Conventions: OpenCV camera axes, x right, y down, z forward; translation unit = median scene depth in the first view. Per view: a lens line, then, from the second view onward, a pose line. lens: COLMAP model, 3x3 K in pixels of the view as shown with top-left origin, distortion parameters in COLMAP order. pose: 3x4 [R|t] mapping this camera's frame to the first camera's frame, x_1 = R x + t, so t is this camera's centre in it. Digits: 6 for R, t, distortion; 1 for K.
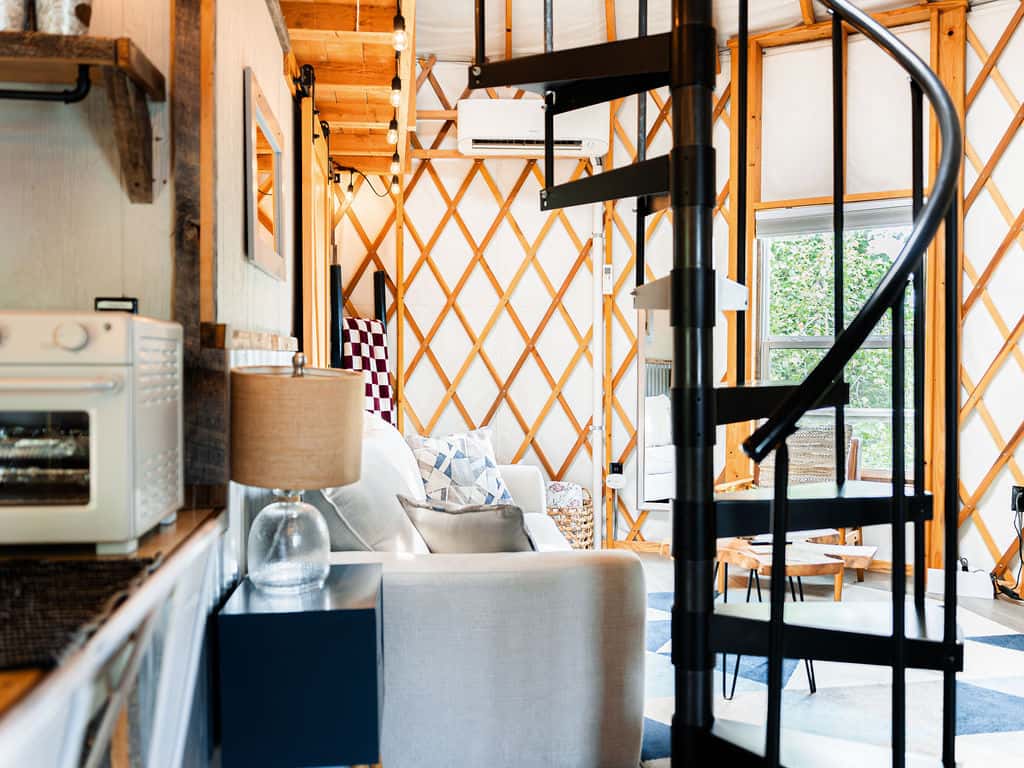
lens RADIAL K [[898.7, 0, 512.0], [0, 898.7, 384.0], [0, 0, 1]] dist [-0.009737, -0.007926]
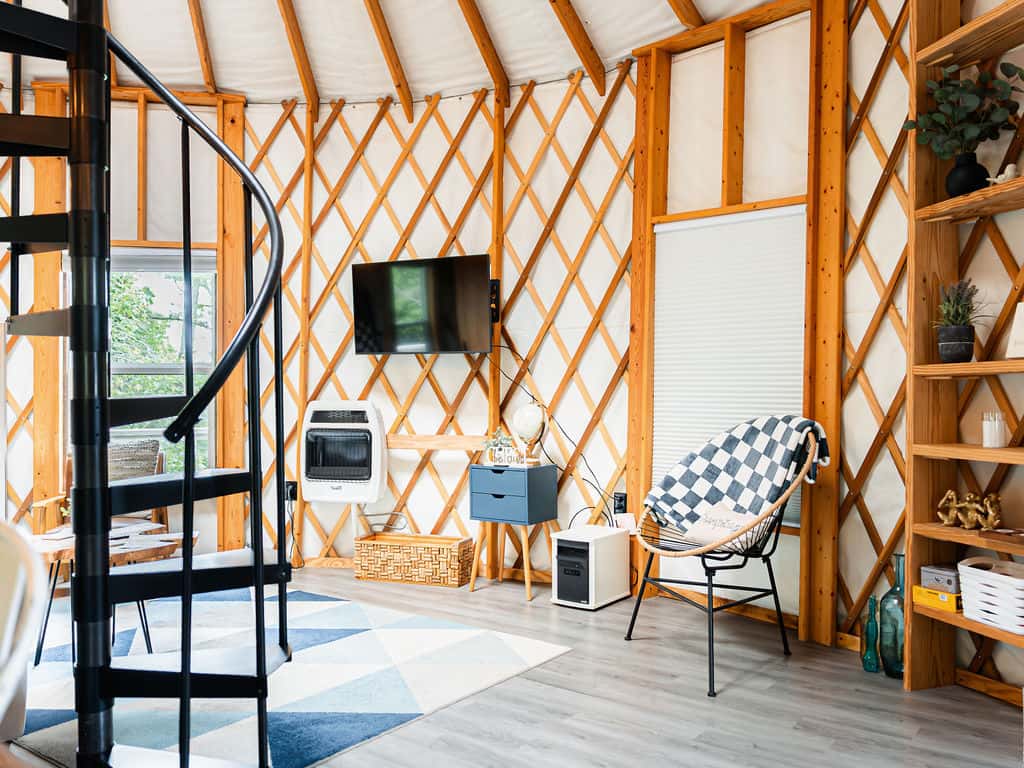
lens RADIAL K [[898.7, 0, 512.0], [0, 898.7, 384.0], [0, 0, 1]] dist [-0.009737, -0.007926]
pose [[0.703072, 0.001457, 0.711117, -0.282754], [0.023293, 0.999414, -0.025078, 0.029034], [-0.710737, 0.034196, 0.702627, -0.319913]]
